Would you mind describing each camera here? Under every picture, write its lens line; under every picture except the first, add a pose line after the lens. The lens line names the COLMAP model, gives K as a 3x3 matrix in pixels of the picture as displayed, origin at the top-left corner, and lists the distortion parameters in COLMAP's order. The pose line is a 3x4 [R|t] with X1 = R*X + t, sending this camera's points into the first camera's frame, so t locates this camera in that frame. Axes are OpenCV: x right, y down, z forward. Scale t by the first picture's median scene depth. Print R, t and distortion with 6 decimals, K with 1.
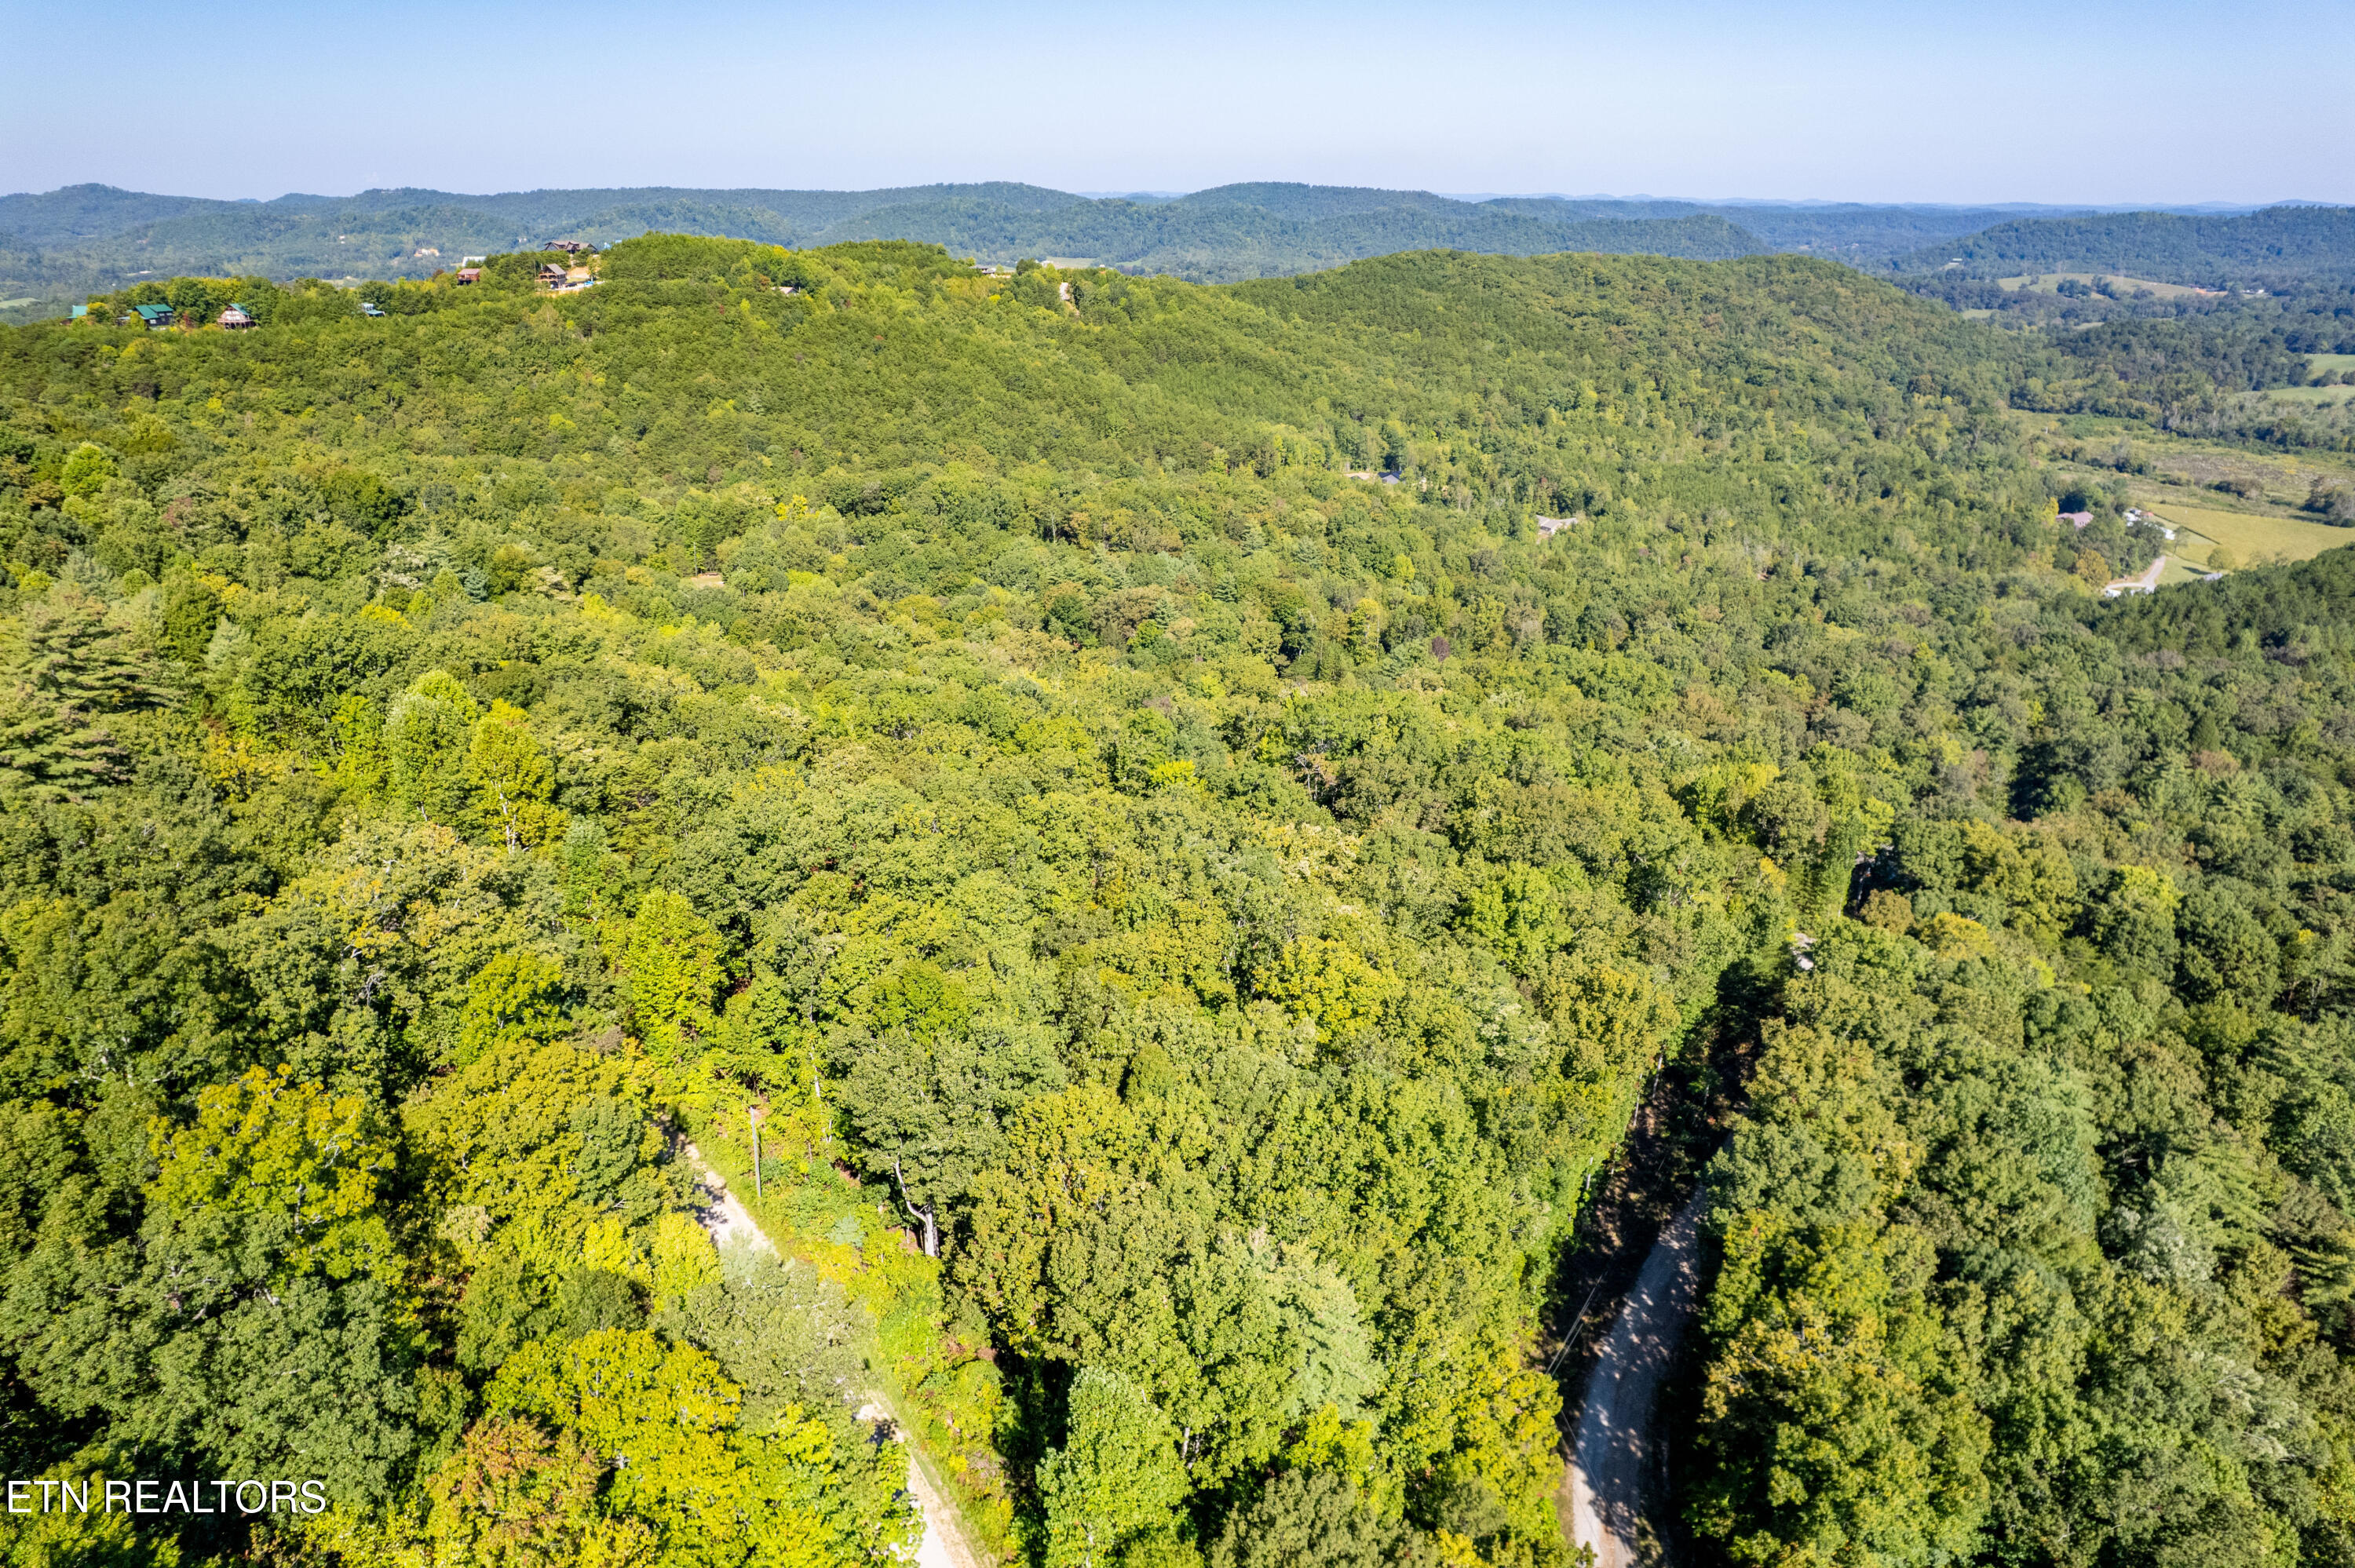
lens RADIAL K [[1509.4, 0, 1174.3], [0, 1509.4, 787.3], [0, 0, 1]] dist [-0.078651, 0.069289]
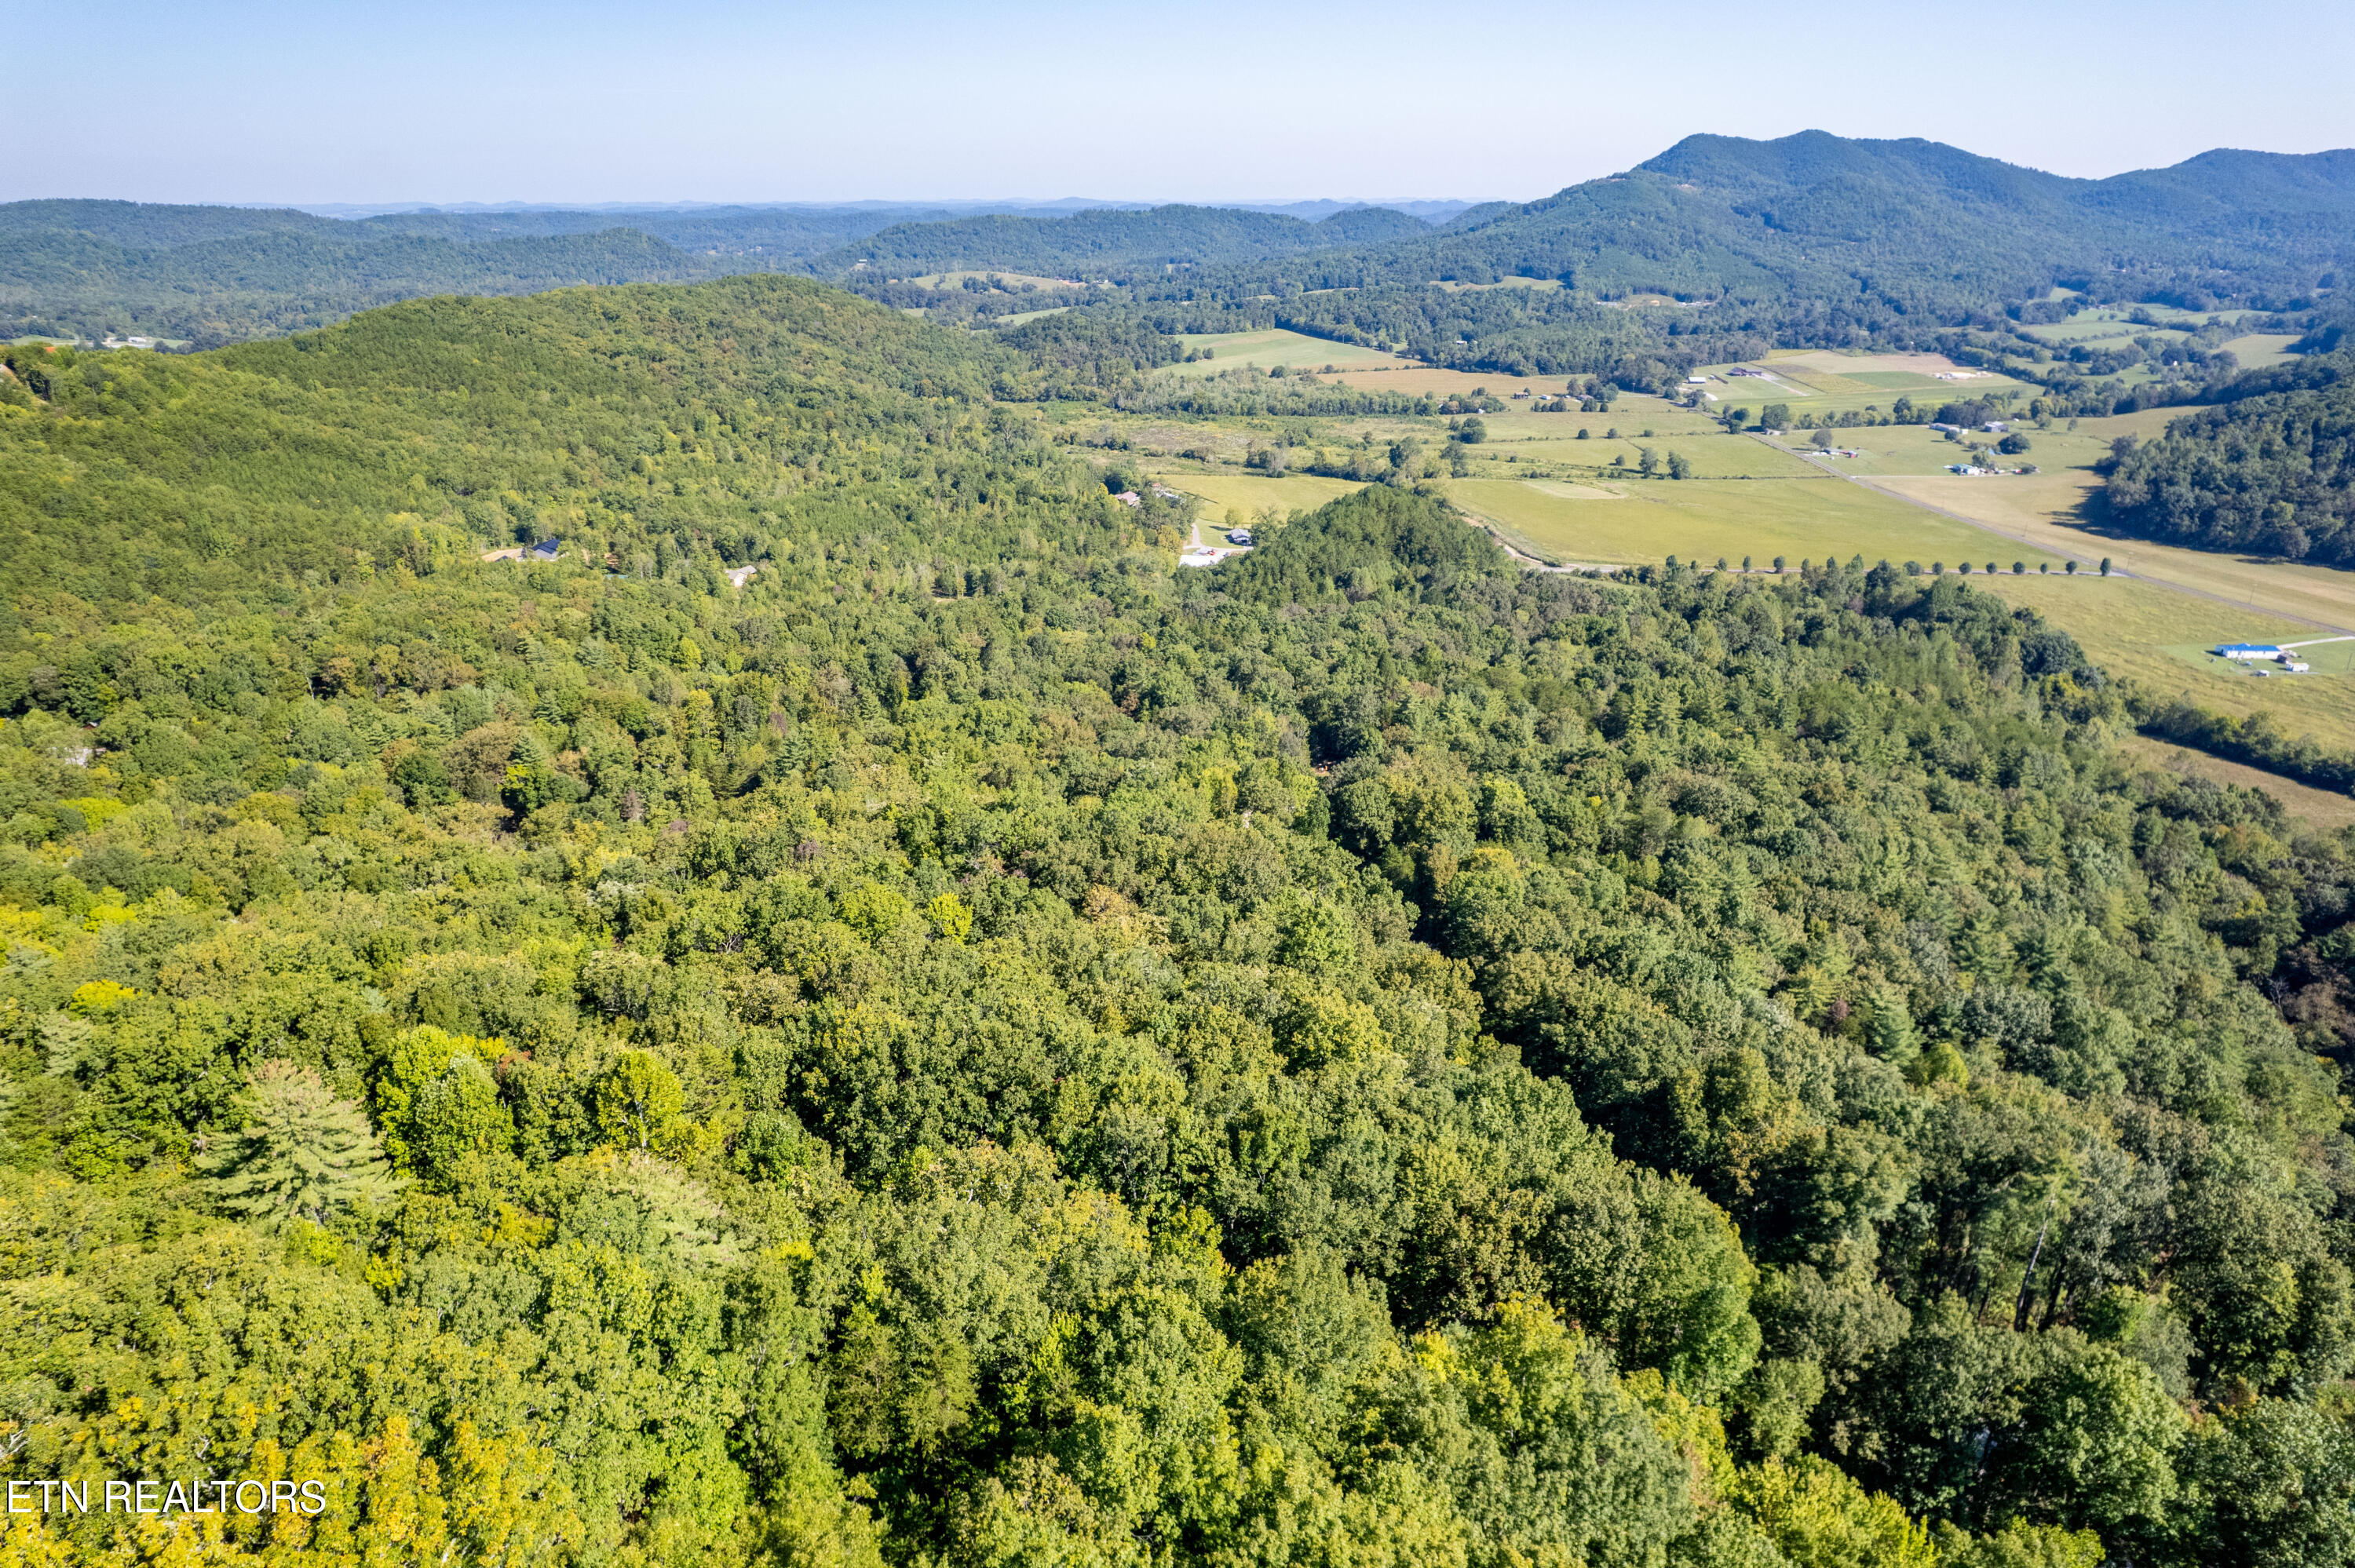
lens RADIAL K [[1509.4, 0, 1172.4], [0, 1509.4, 788.0], [0, 0, 1]] dist [-0.078651, 0.069289]
pose [[0.777694, -0.234066, 0.583443, -0.132313], [0.234449, 0.969130, 0.076290, -0.037240], [-0.583289, 0.077457, 0.808563, 0.002568]]
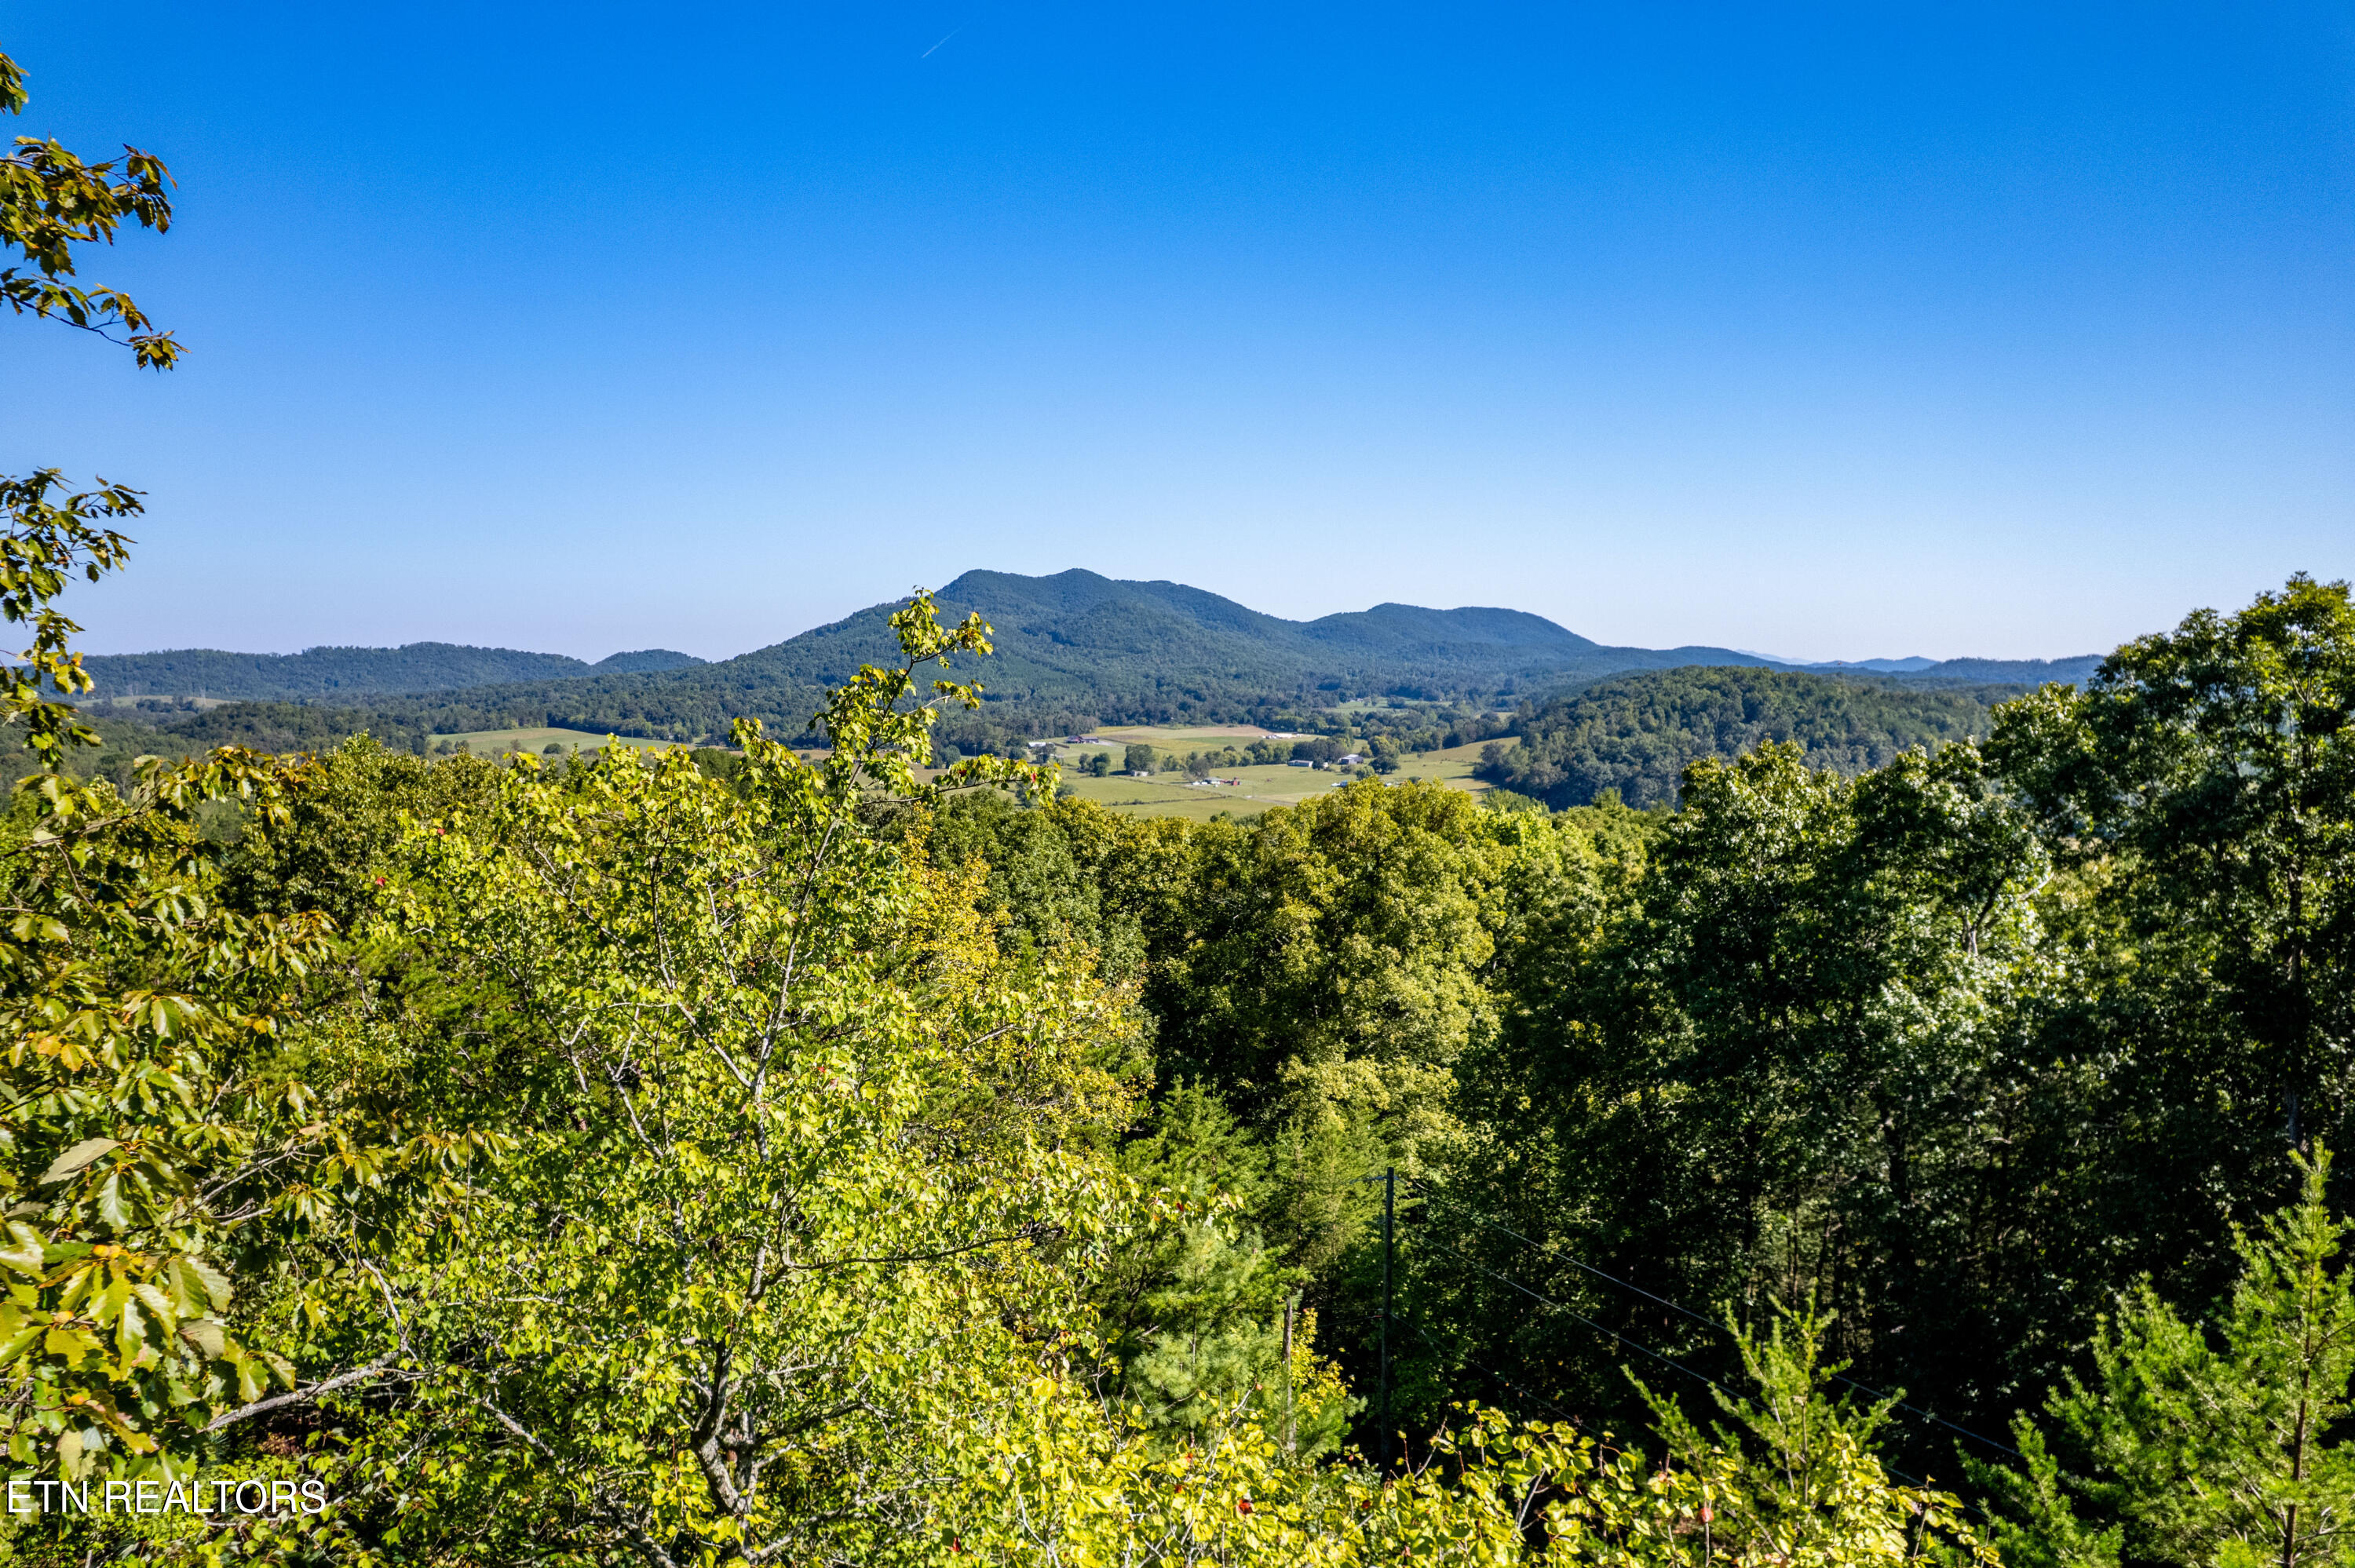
lens RADIAL K [[1509.4, 0, 1176.9], [0, 1509.4, 789.1], [0, 0, 1]] dist [-0.078651, 0.069289]
pose [[0.416737, -0.068552, 0.906439, 0.091213], [0.335722, 0.938263, -0.083390, 0.017022], [-0.844761, 0.339063, 0.414023, 0.273931]]
